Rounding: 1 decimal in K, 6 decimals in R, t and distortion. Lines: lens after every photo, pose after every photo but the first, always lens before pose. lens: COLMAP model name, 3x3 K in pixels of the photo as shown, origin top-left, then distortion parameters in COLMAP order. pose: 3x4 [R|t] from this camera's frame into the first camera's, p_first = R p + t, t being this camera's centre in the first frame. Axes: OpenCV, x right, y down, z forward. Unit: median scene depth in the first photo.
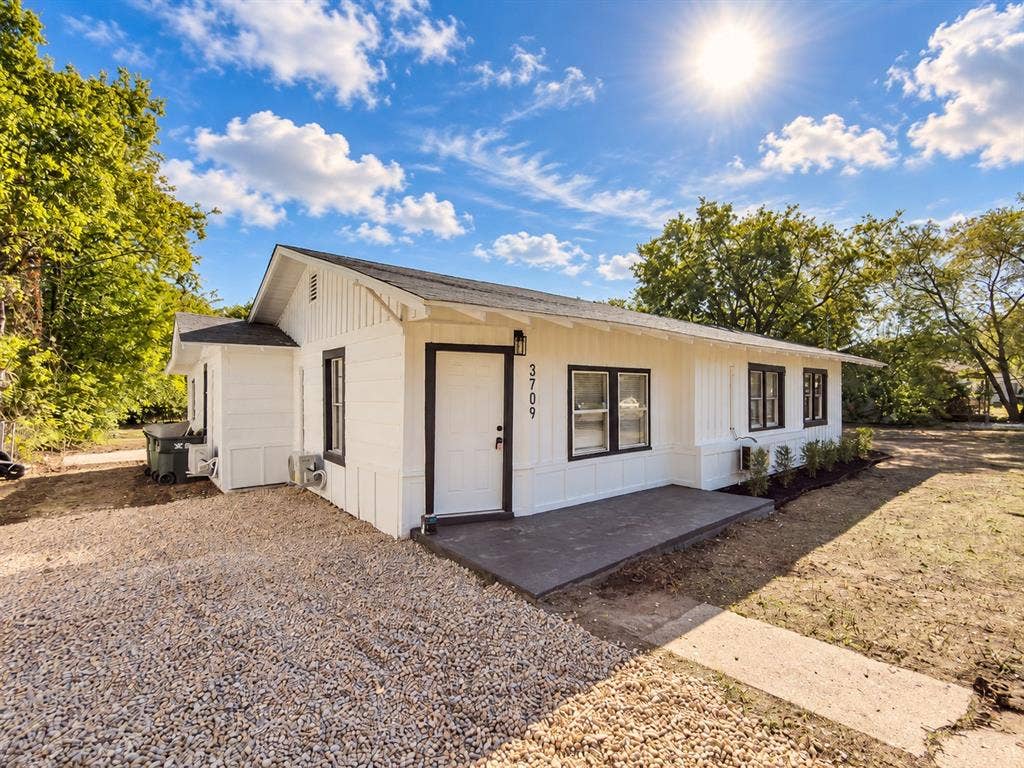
lens RADIAL K [[481.6, 0, 512.0], [0, 481.6, 384.0], [0, 0, 1]] dist [0.089892, -0.000286]
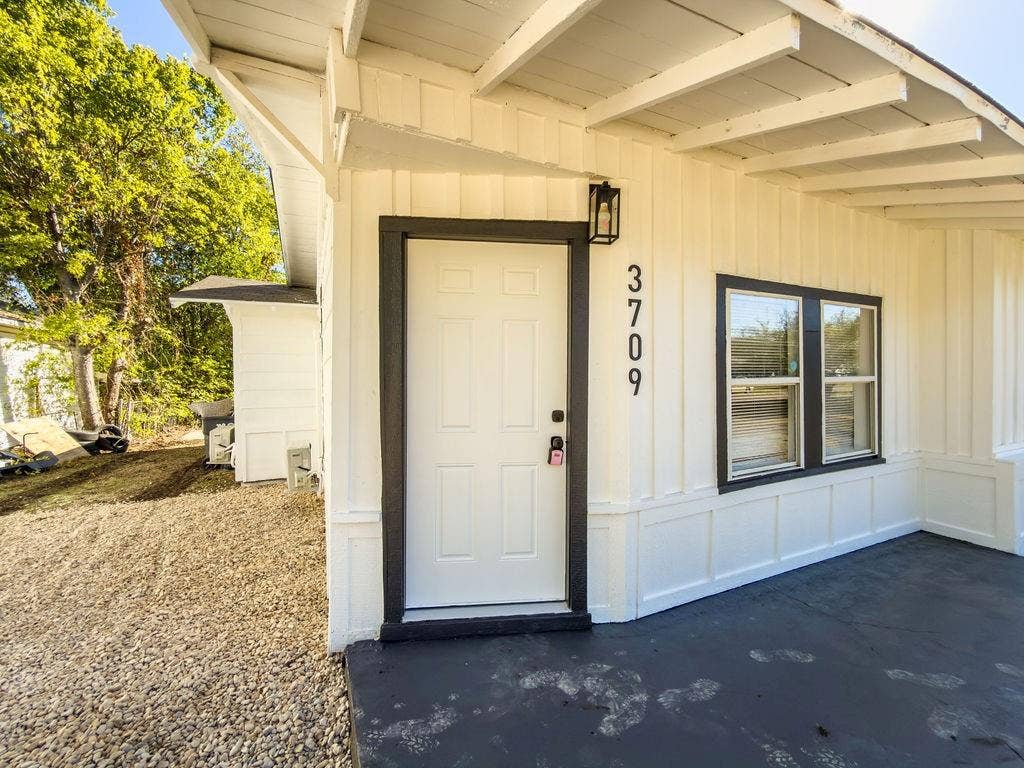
lens RADIAL K [[503.2, 0, 492.4], [0, 503.2, 369.6], [0, 0, 1]] dist [0.012877, 0.000142]
pose [[0.977603, -0.005046, -0.210399, 0.012775], [0.006149, 0.999971, 0.004589, 0.046813], [0.210370, -0.005780, 0.977605, 0.536515]]
